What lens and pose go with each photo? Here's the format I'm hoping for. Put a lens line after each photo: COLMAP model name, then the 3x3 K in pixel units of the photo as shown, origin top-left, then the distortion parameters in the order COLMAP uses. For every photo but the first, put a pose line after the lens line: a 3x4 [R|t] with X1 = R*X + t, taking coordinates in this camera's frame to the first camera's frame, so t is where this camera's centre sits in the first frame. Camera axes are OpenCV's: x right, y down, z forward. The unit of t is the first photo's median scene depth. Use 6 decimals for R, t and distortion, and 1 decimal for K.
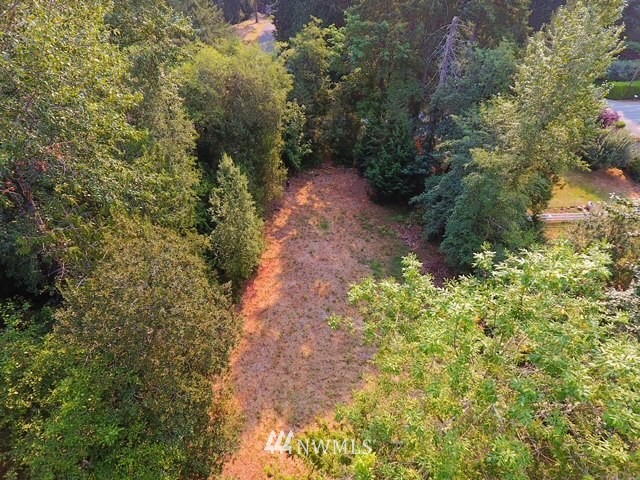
lens RADIAL K [[370.2, 0, 318.6], [0, 370.2, 240.4], [0, 0, 1]] dist [0.003679, 0.000437]
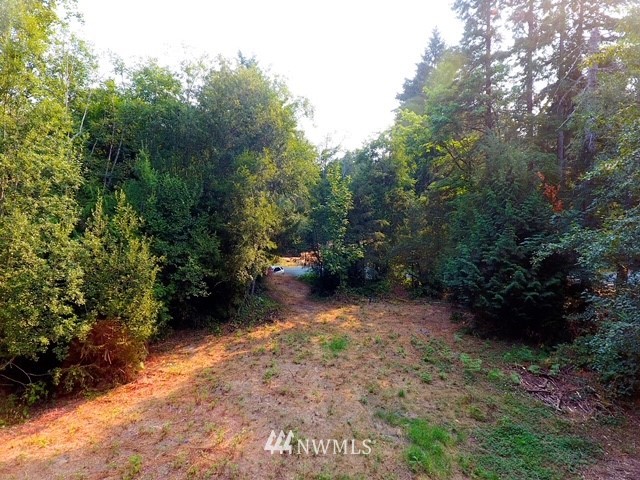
lens RADIAL K [[370.2, 0, 320.6], [0, 370.2, 239.3], [0, 0, 1]] dist [0.003679, 0.000437]
pose [[0.933016, -0.006561, -0.359774, 0.161391], [-0.205501, 0.811029, -0.547724, 0.108468], [0.295381, 0.584969, 0.755355, 0.570904]]
